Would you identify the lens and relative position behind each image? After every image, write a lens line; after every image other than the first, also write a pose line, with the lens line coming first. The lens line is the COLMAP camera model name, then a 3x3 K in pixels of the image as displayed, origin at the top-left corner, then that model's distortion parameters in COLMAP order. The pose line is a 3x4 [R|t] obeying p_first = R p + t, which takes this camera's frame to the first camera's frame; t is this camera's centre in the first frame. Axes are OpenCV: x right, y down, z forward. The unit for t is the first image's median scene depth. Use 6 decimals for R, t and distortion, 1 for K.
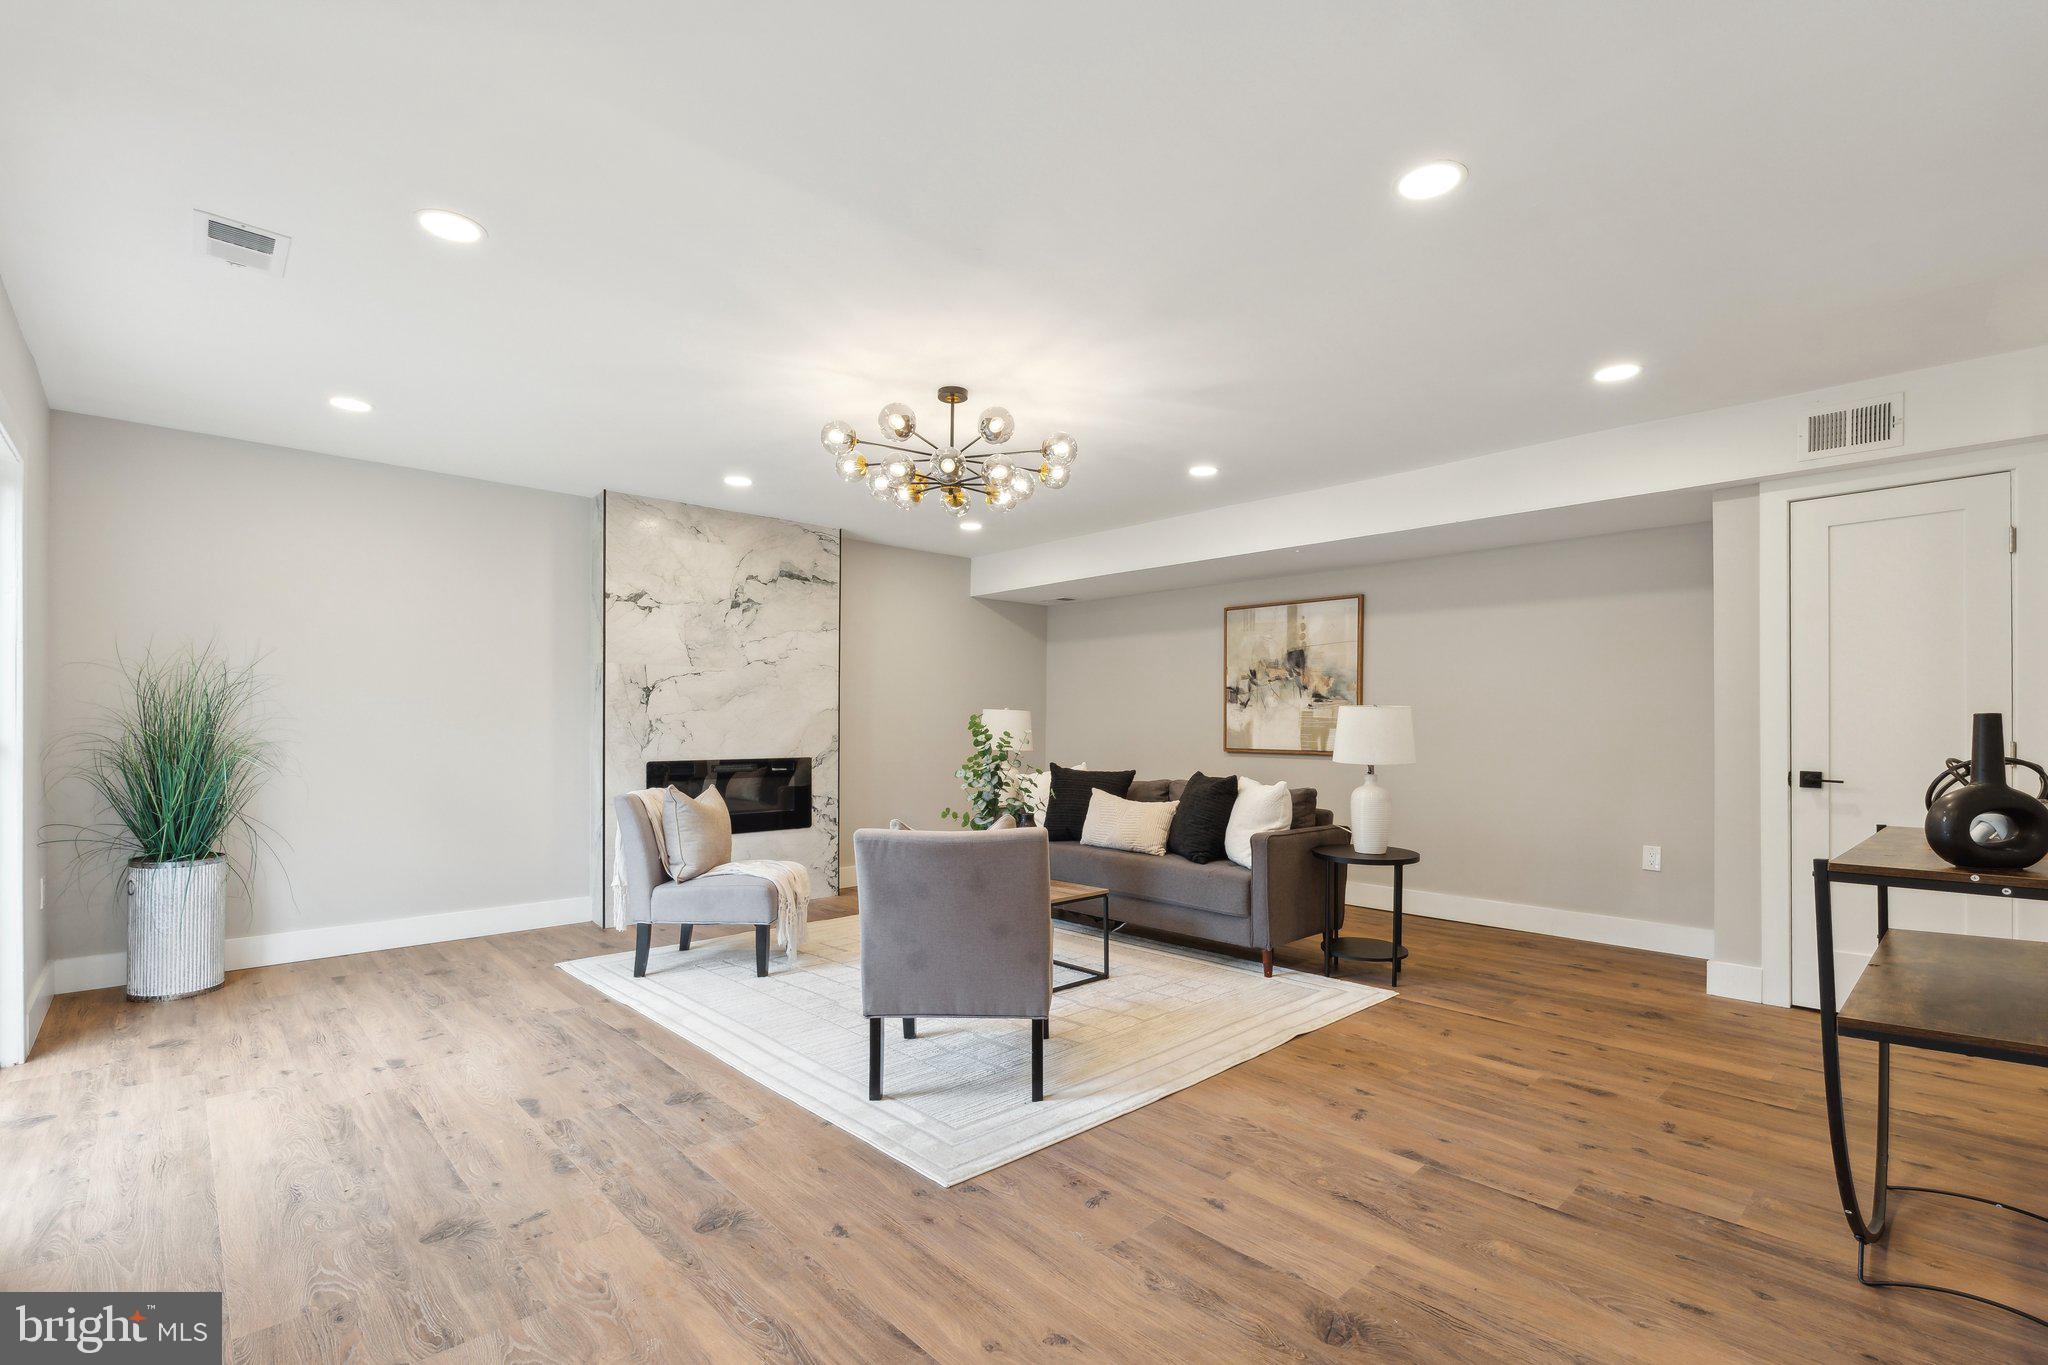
lens RADIAL K [[917.2, 0, 1039.2], [0, 917.2, 730.8], [0, 0, 1]] dist [-0.005225, 0.002783]
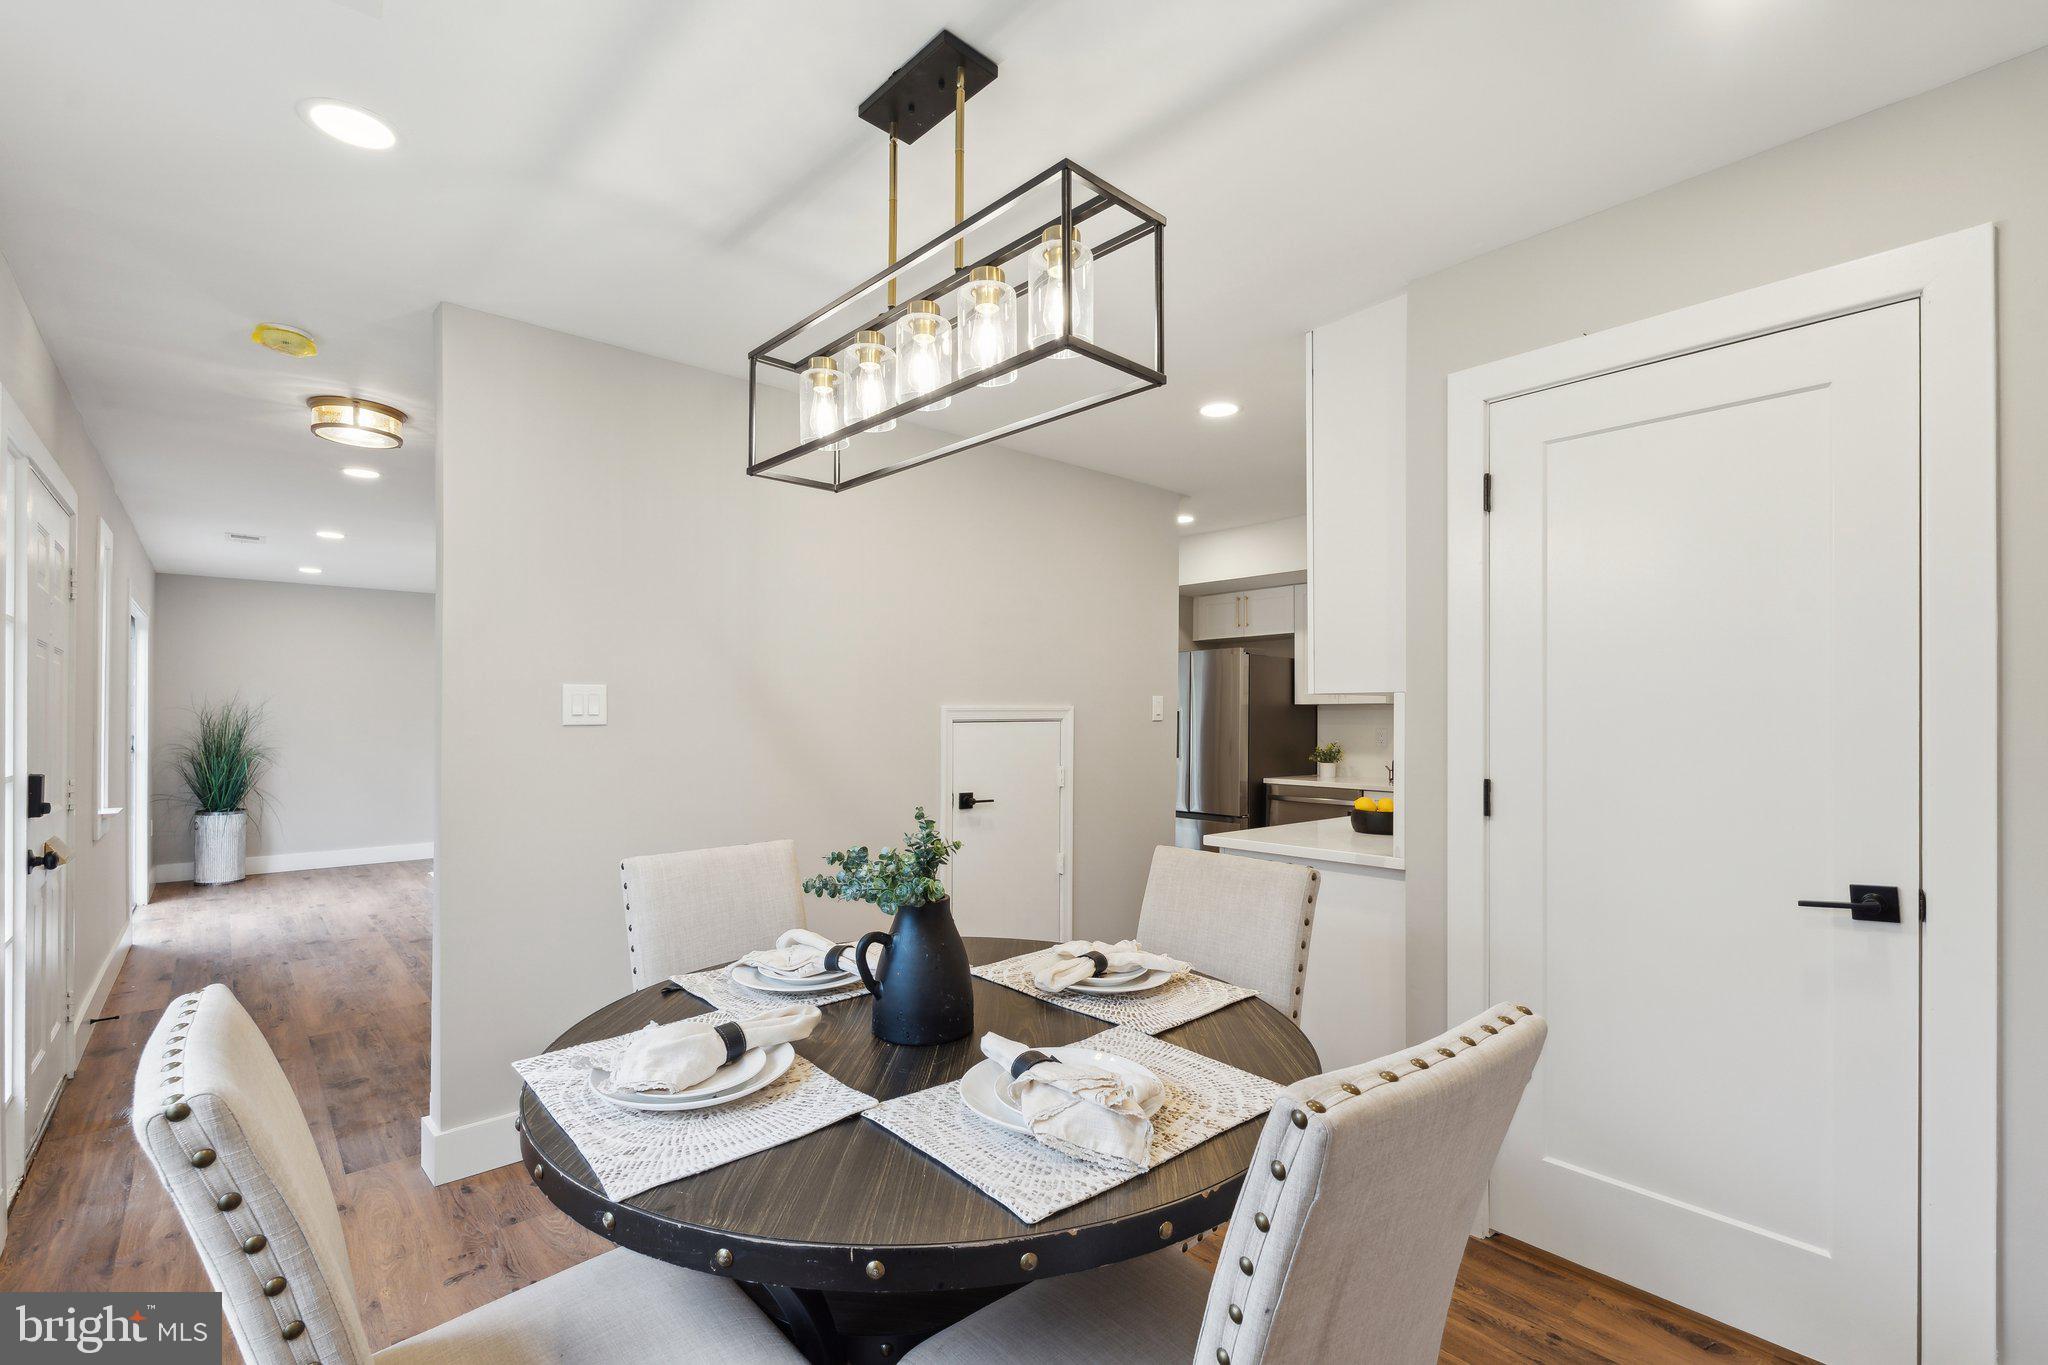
lens RADIAL K [[917.2, 0, 1048.6], [0, 917.2, 716.4], [0, 0, 1]] dist [-0.005225, 0.002783]
pose [[0.999588, -0.001466, -0.028657, 0.826650], [0.001236, 0.999967, -0.008055, -0.037551], [0.028667, 0.008016, 0.999557, -0.845868]]
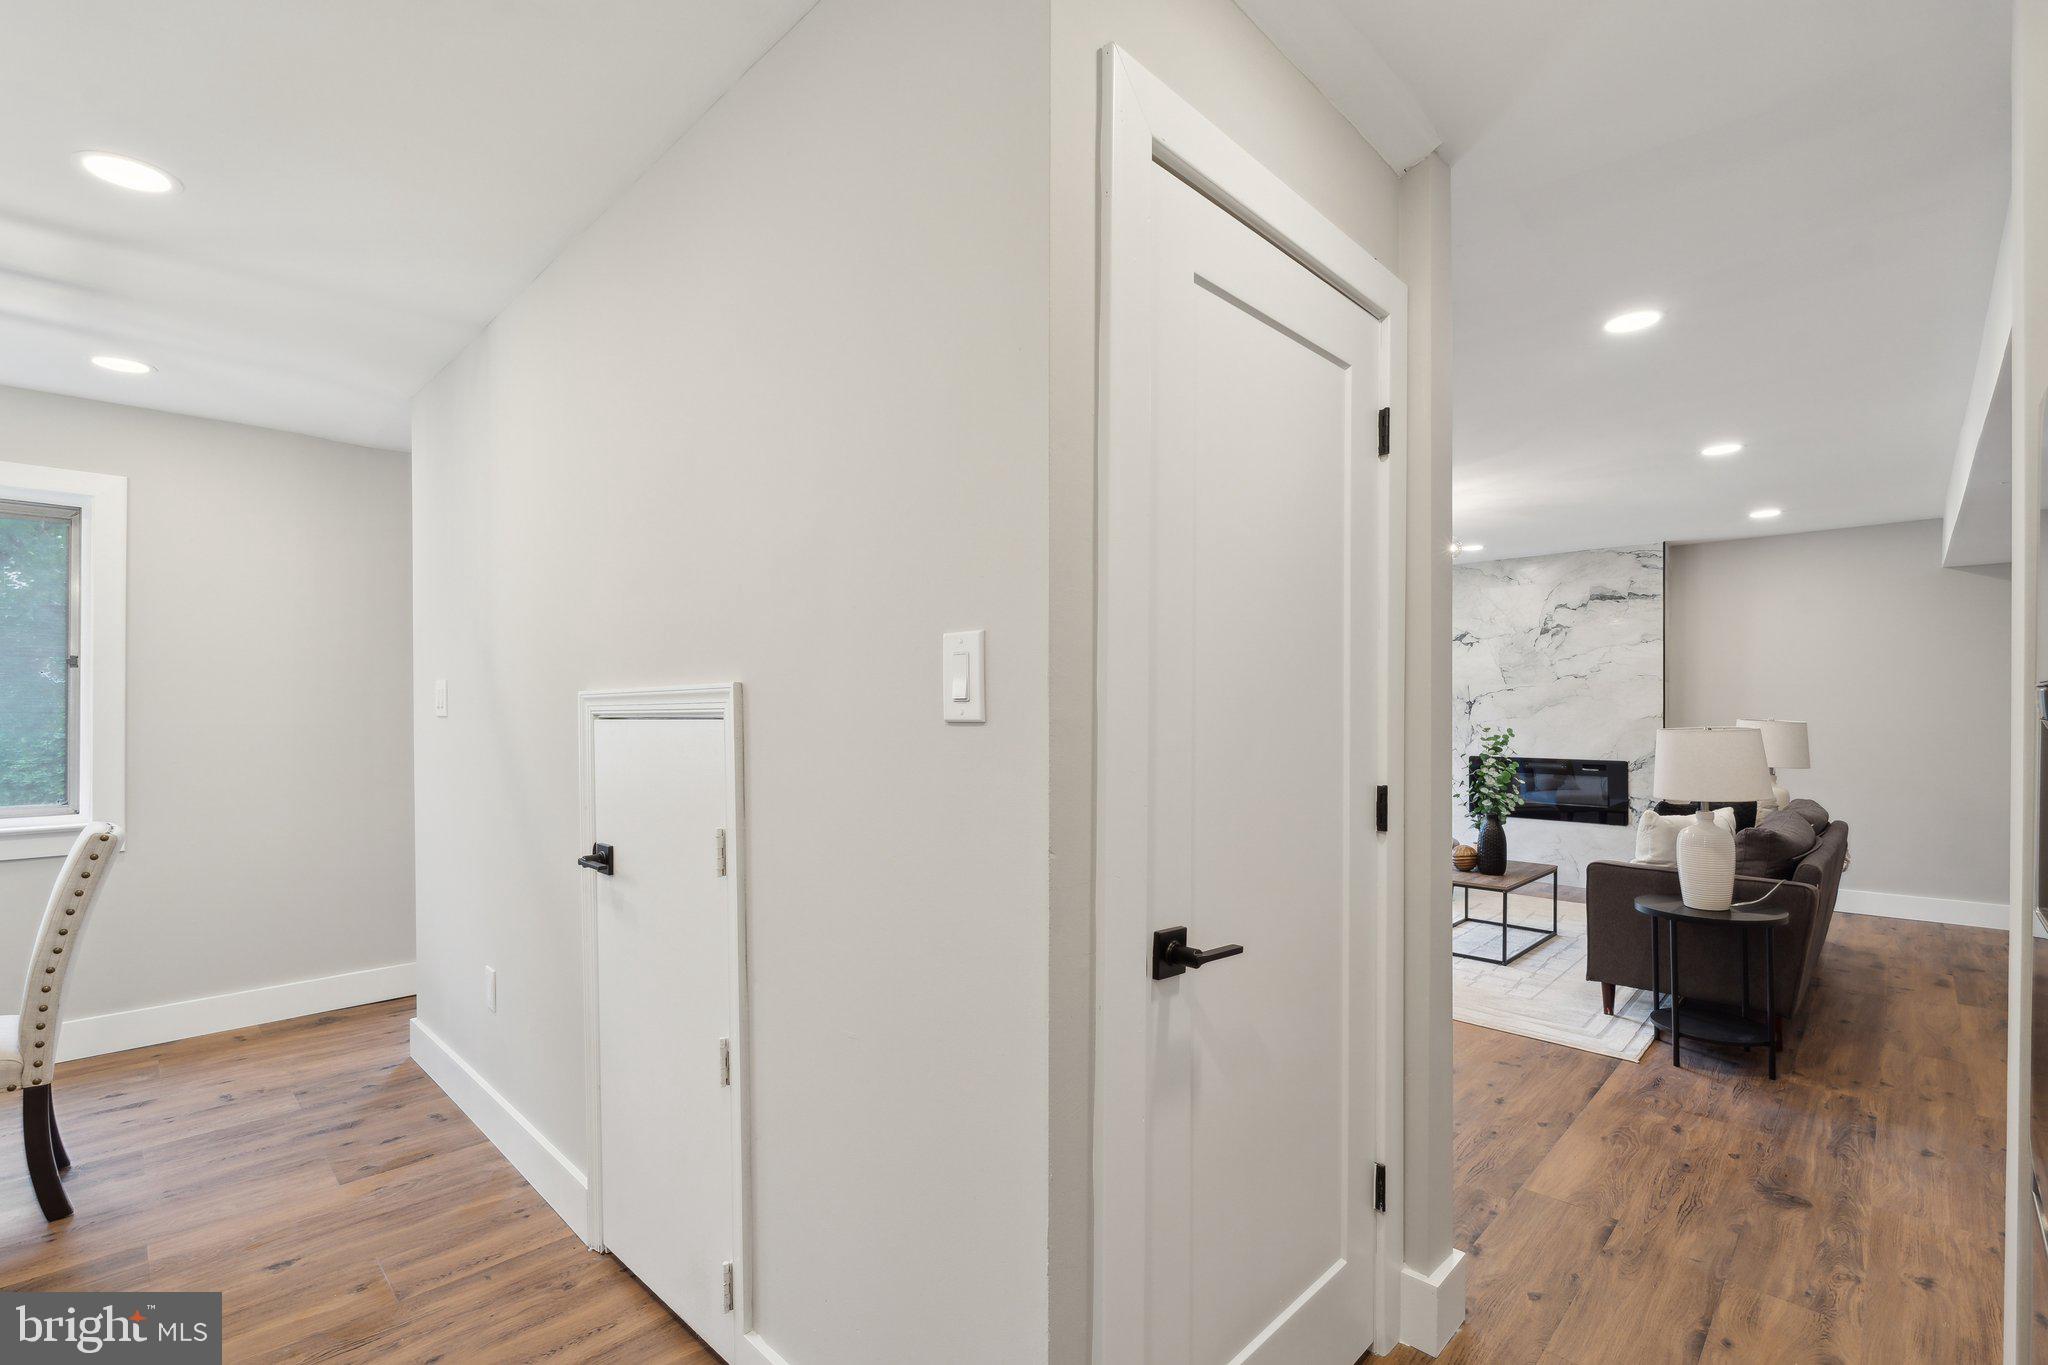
lens RADIAL K [[917.2, 0, 1024.3], [0, 917.2, 700.4], [0, 0, 1]] dist [-0.005225, 0.002783]
pose [[0.034605, -0.010913, -0.999342, 1.291838], [-0.004157, 0.999930, -0.011063, -0.044680], [0.999392, 0.004537, 0.034557, 0.405249]]
